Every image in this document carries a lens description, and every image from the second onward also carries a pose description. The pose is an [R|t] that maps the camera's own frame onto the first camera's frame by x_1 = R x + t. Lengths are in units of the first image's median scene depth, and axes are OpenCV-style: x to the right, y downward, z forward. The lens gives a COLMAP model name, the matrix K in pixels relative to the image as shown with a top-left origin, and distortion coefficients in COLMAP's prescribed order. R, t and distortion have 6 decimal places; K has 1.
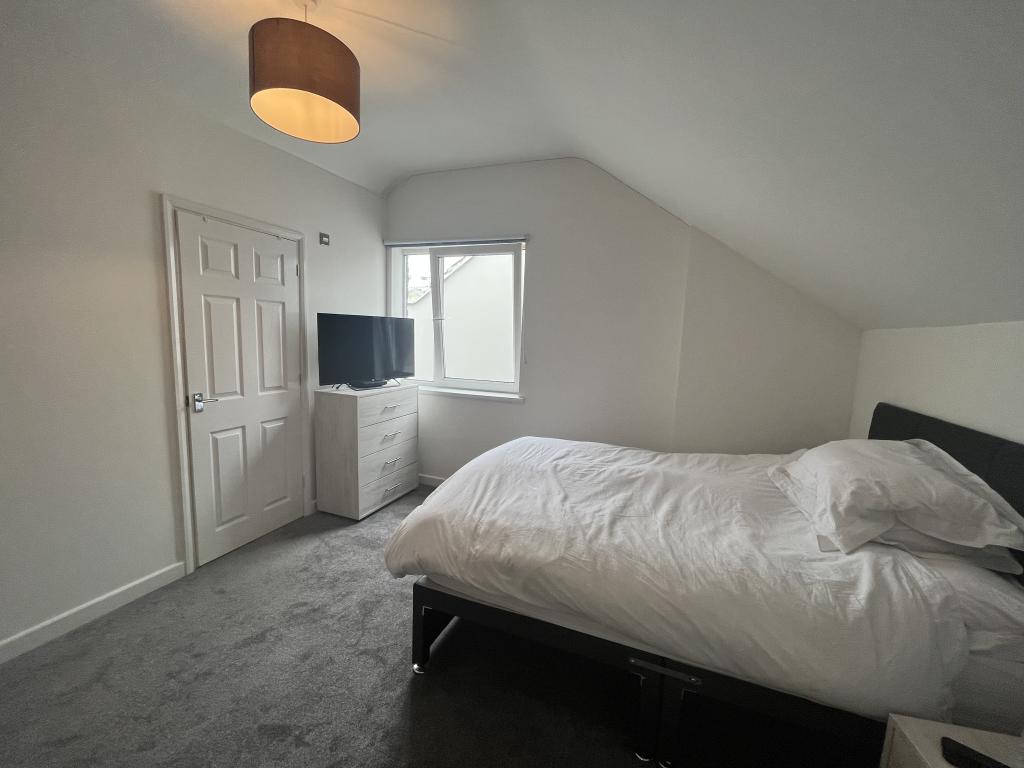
lens RADIAL K [[419.7, 0, 511.5], [0, 419.7, 385.8], [0, 0, 1]] dist [0.001259, 0.000186]
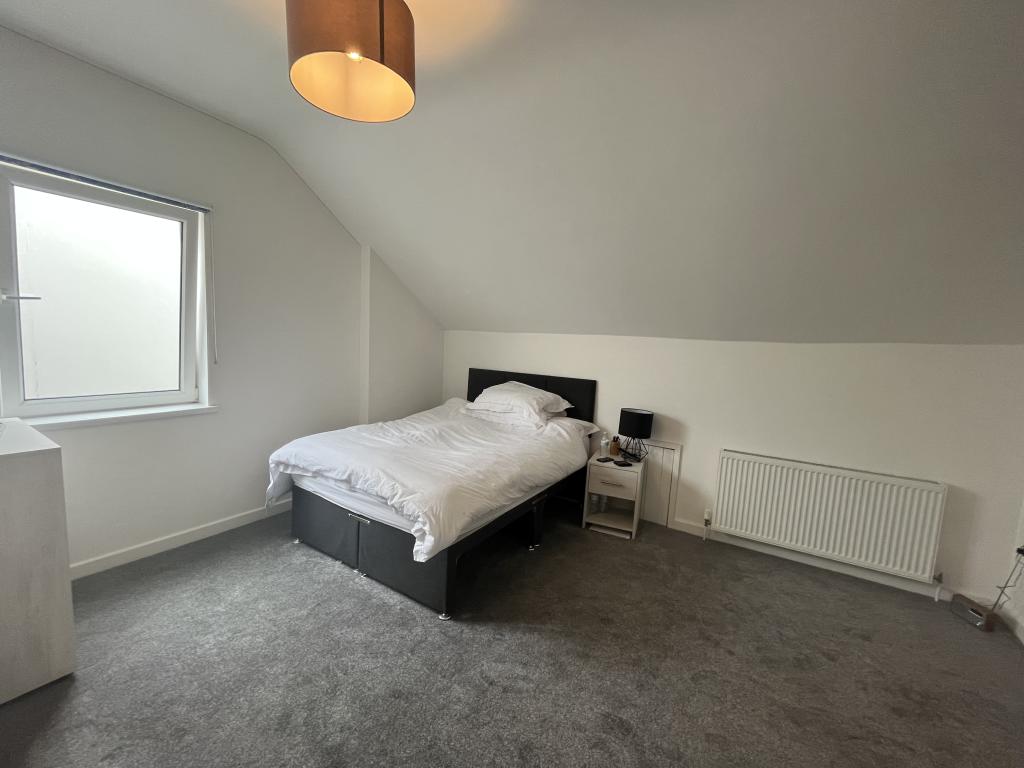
lens RADIAL K [[419.7, 0, 513.9], [0, 419.7, 383.3], [0, 0, 1]] dist [0.001259, 0.000186]
pose [[0.175857, -0.126733, 0.976224, -1.216913], [0.075760, 0.990480, 0.114936, -0.119692], [-0.981496, 0.053746, 0.183784, 0.508222]]
